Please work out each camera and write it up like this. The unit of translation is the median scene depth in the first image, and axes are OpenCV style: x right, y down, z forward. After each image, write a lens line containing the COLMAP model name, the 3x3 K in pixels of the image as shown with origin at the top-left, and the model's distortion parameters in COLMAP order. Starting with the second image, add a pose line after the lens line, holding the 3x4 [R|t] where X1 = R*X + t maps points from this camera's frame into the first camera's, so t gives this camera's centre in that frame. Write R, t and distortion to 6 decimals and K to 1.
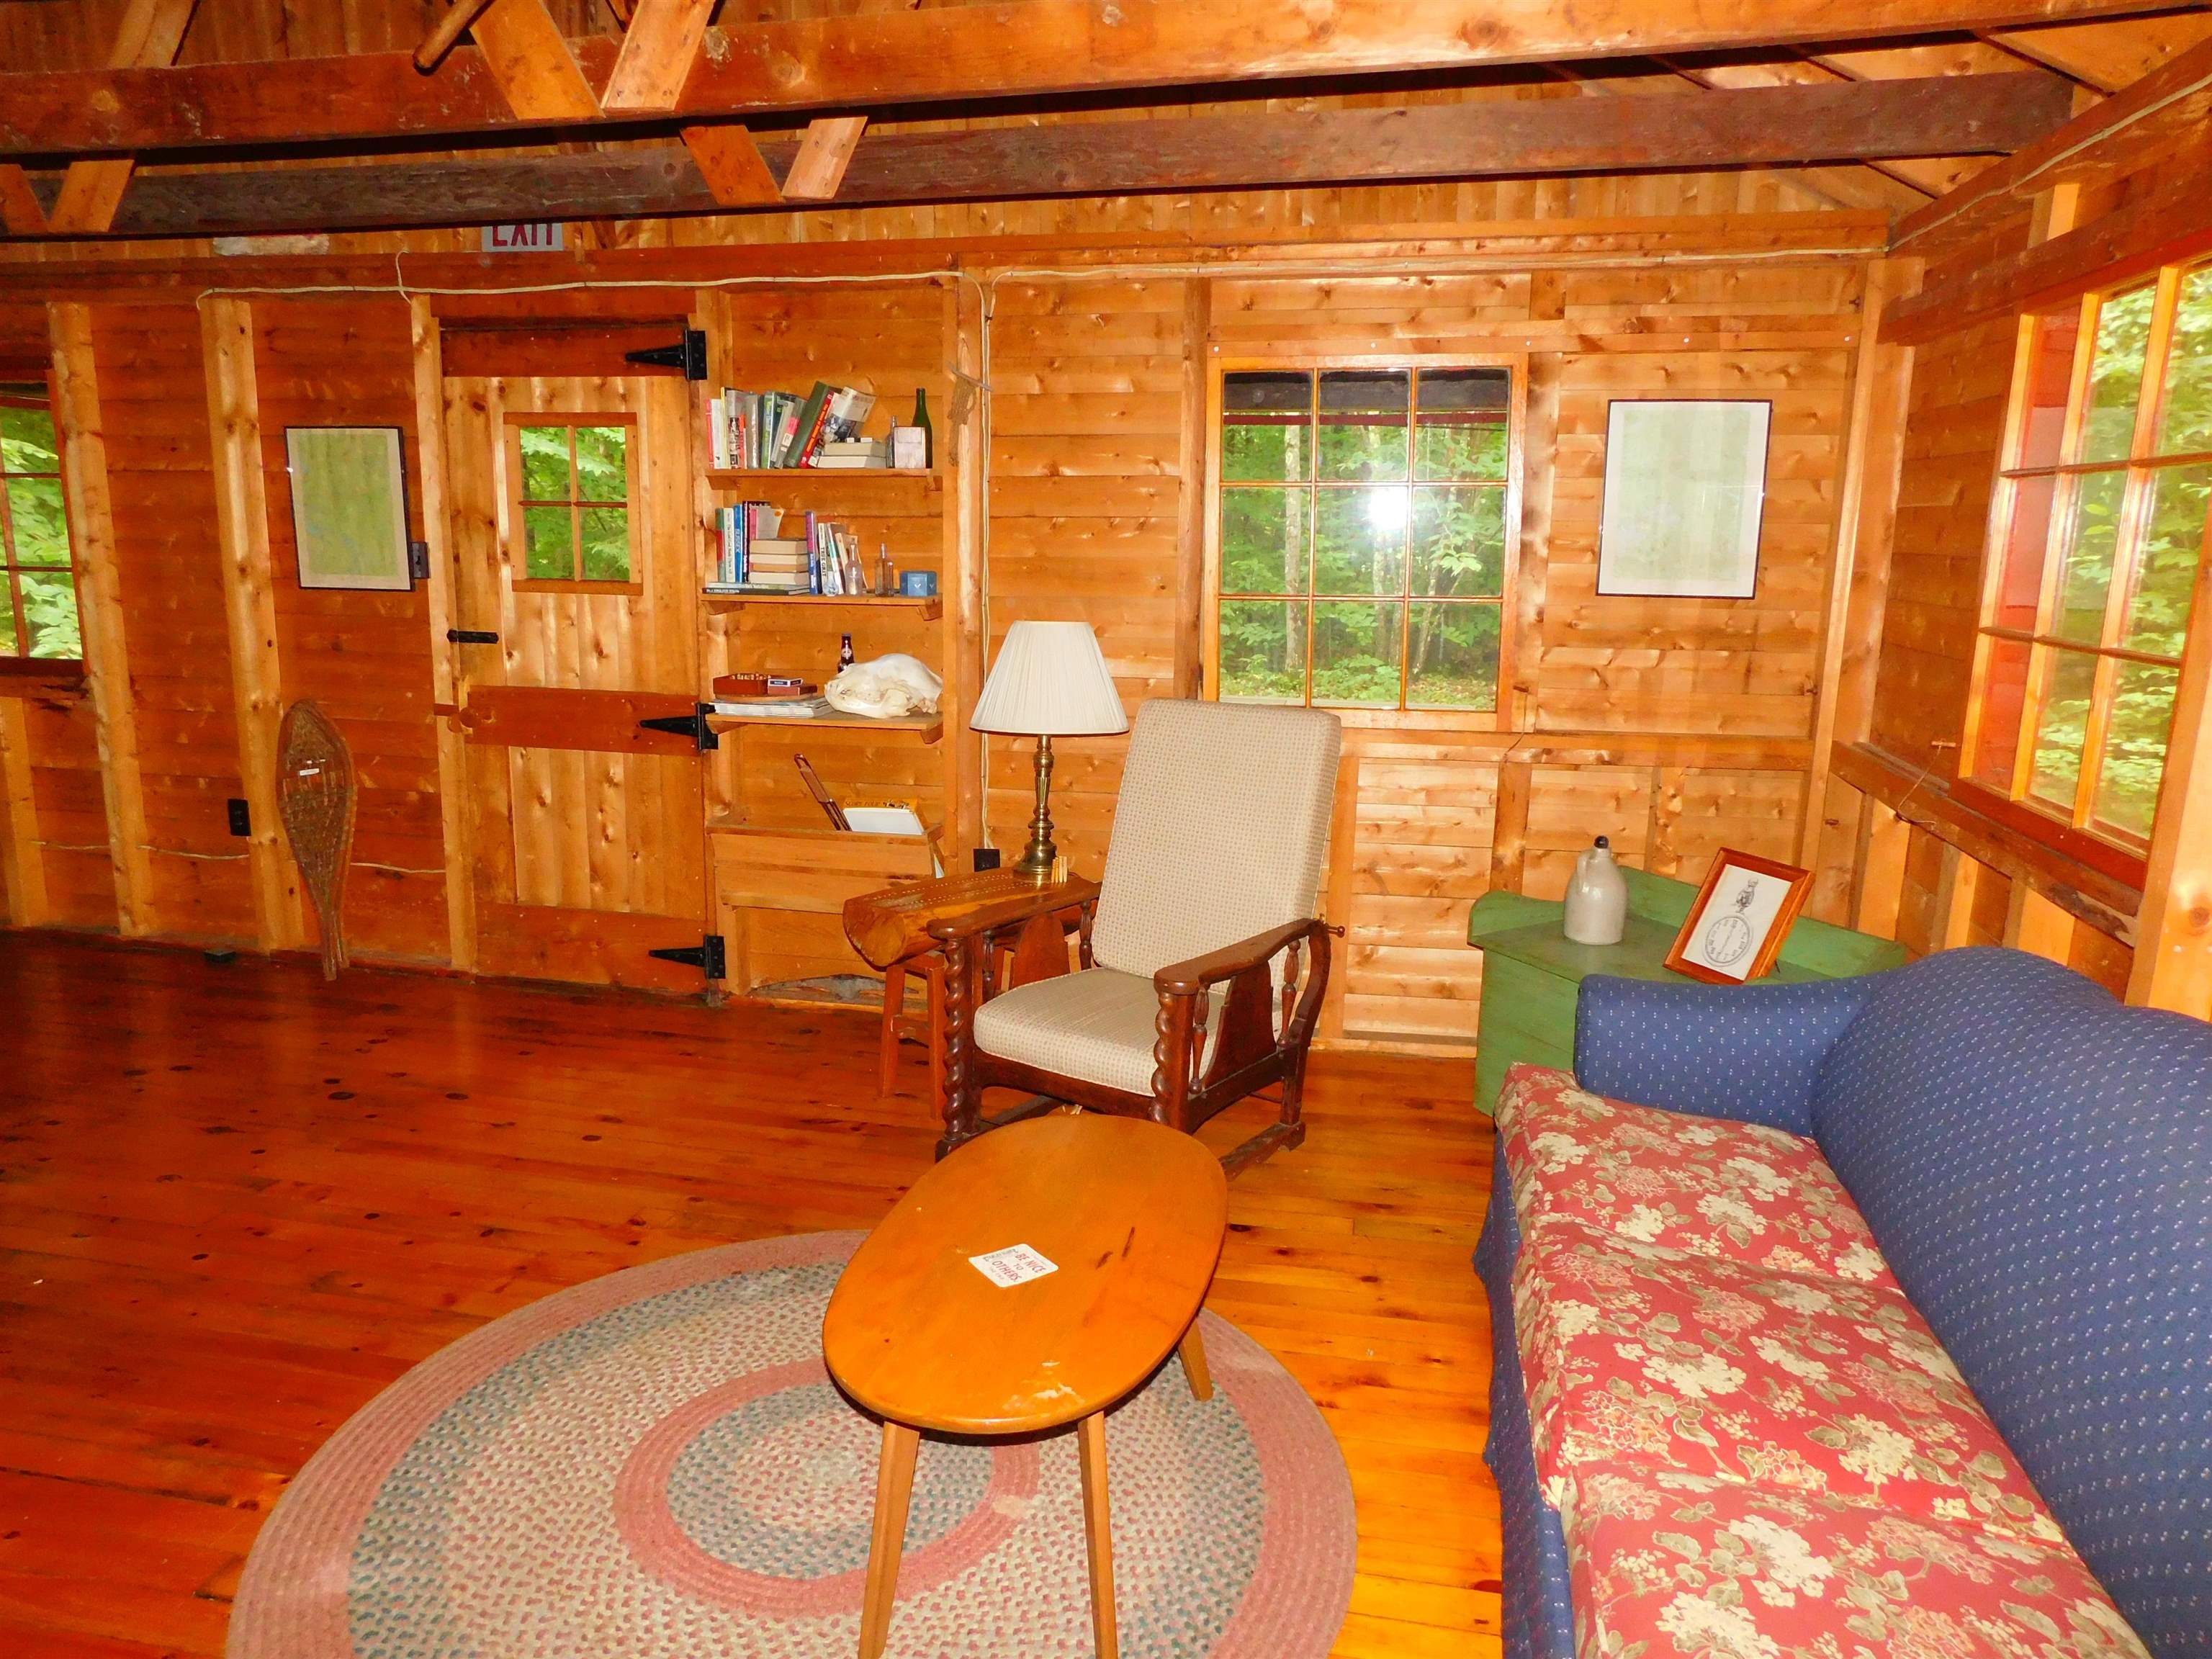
lens RADIAL K [[1455.7, 0, 1092.1], [0, 1455.7, 817.9], [0, 0, 1]] dist [-0.068923, 0.051574]
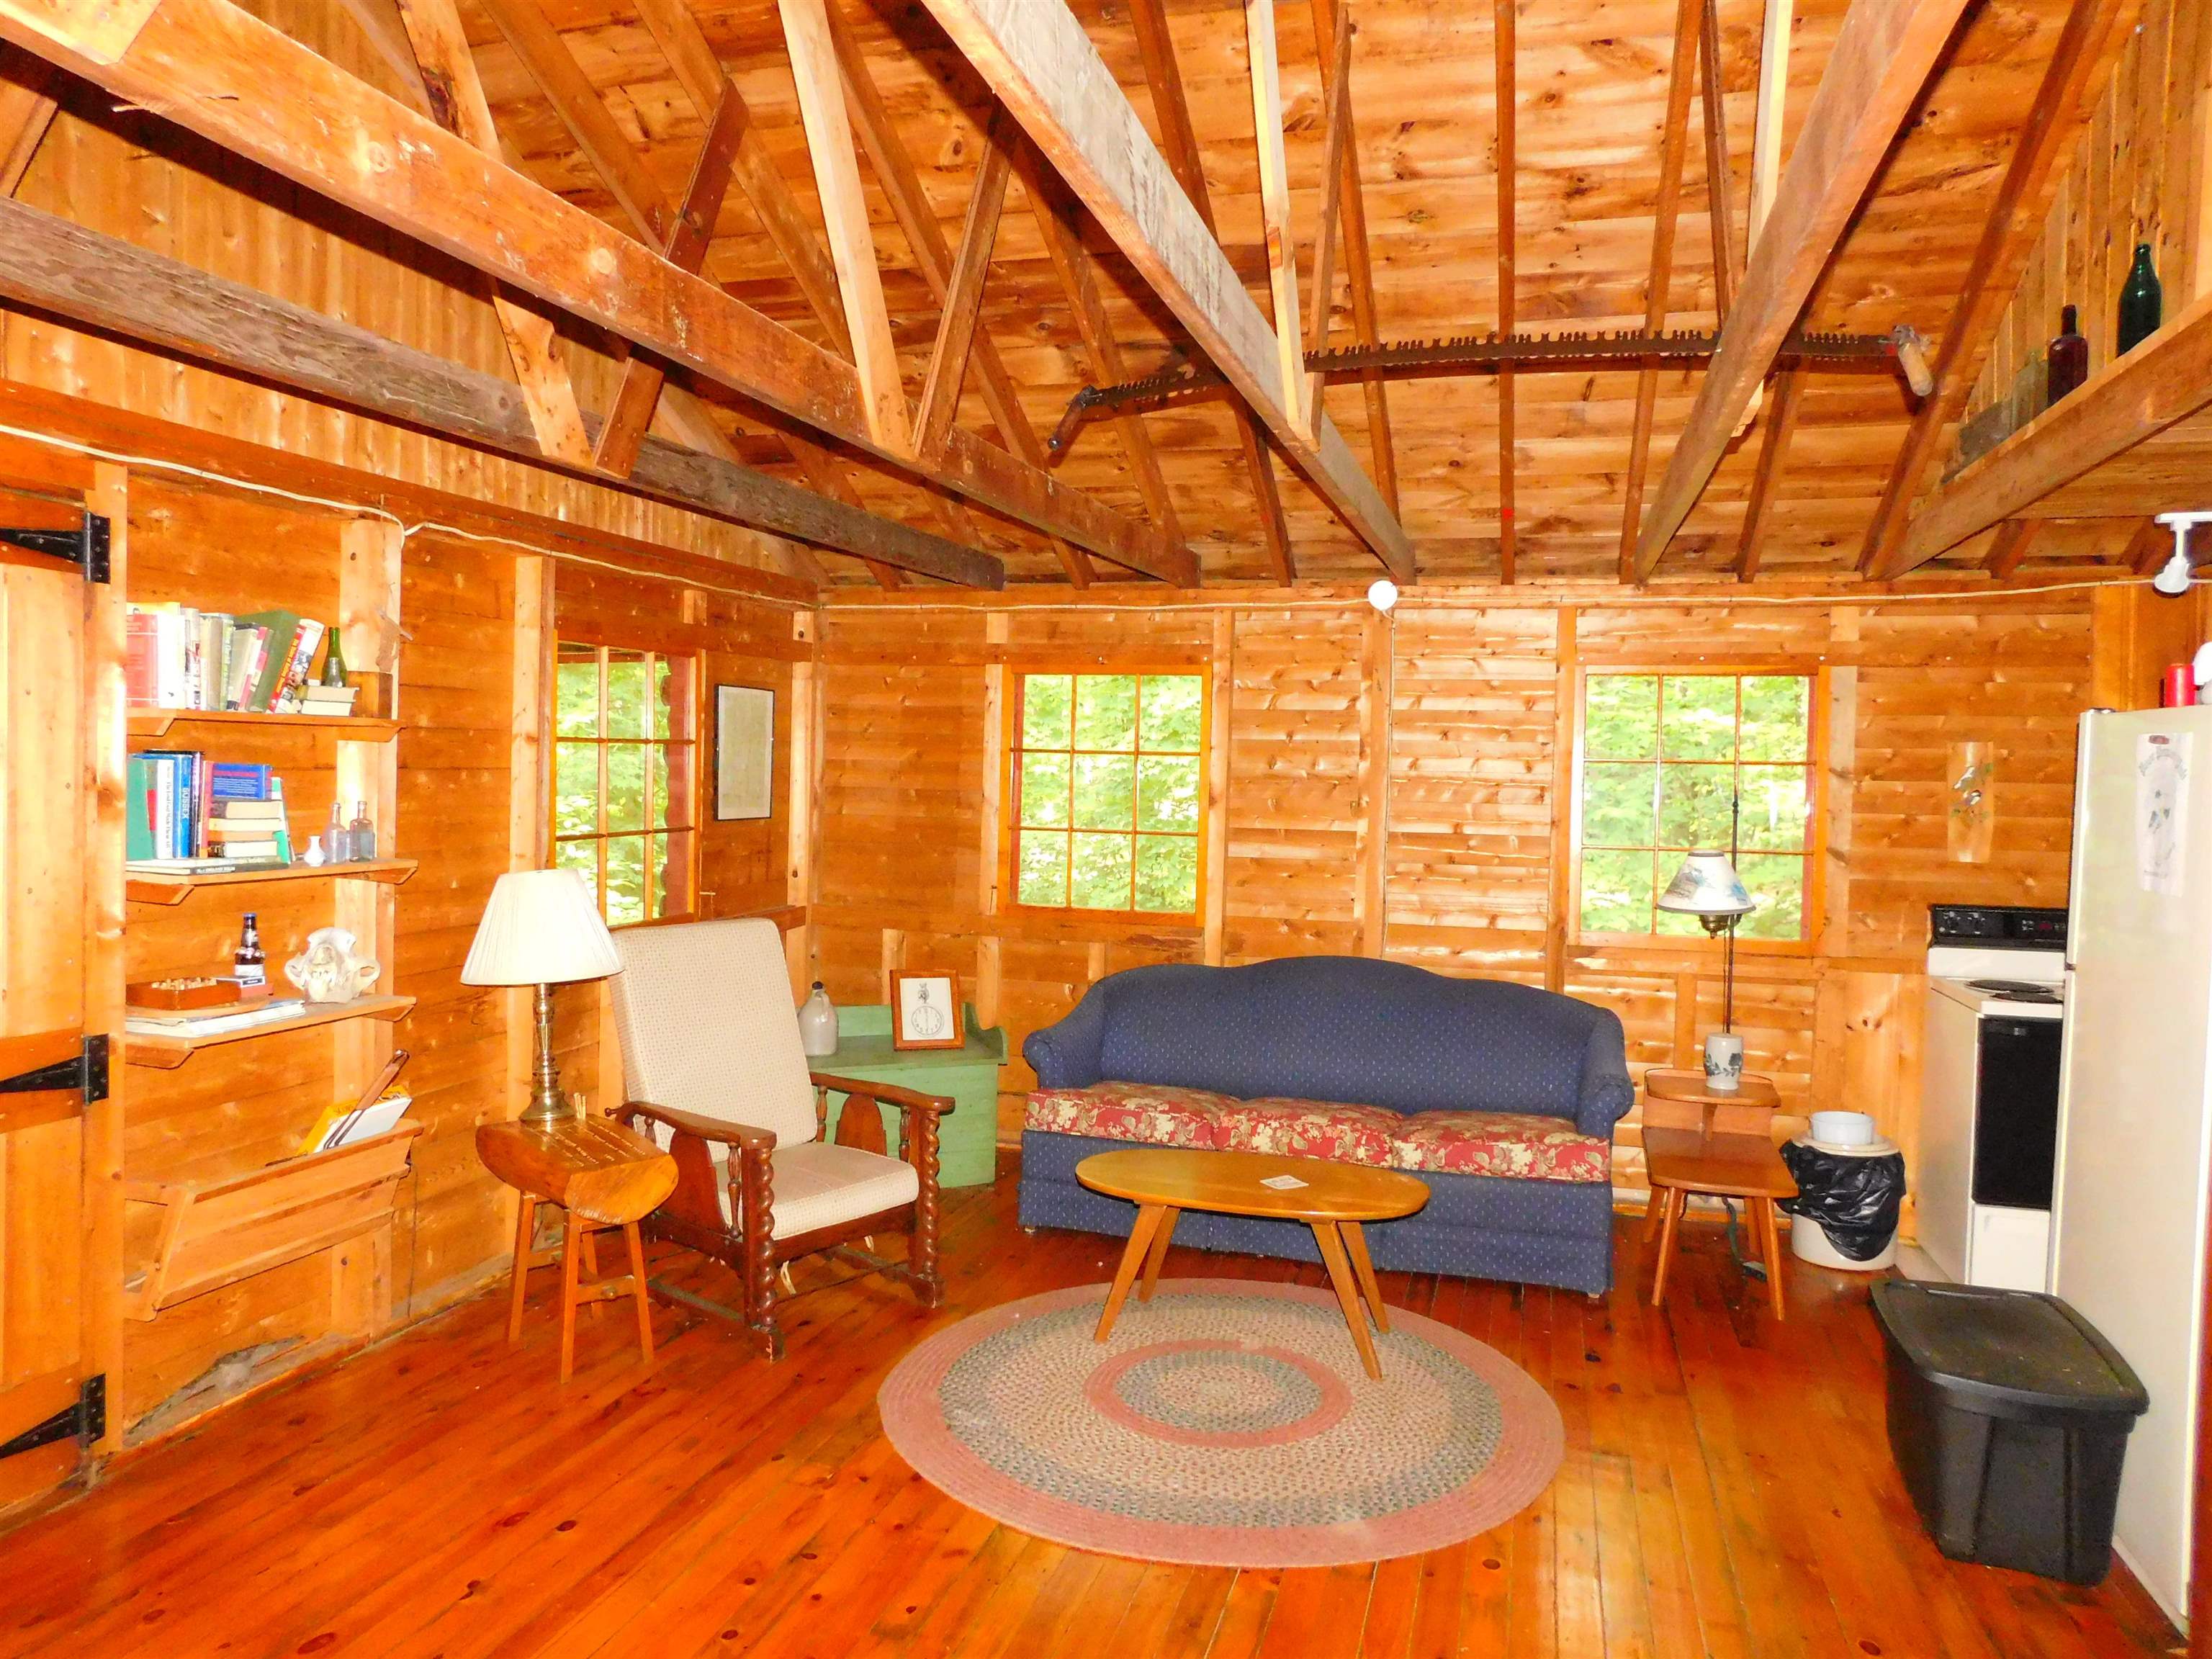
lens RADIAL K [[1455.7, 0, 1092.1], [0, 1455.7, 817.9], [0, 0, 1]] dist [-0.068923, 0.051574]
pose [[0.103493, -0.039198, 0.993857, -0.969664], [0.174345, 0.984468, 0.020673, -0.122033], [-0.979231, 0.171135, 0.108719, 0.479518]]
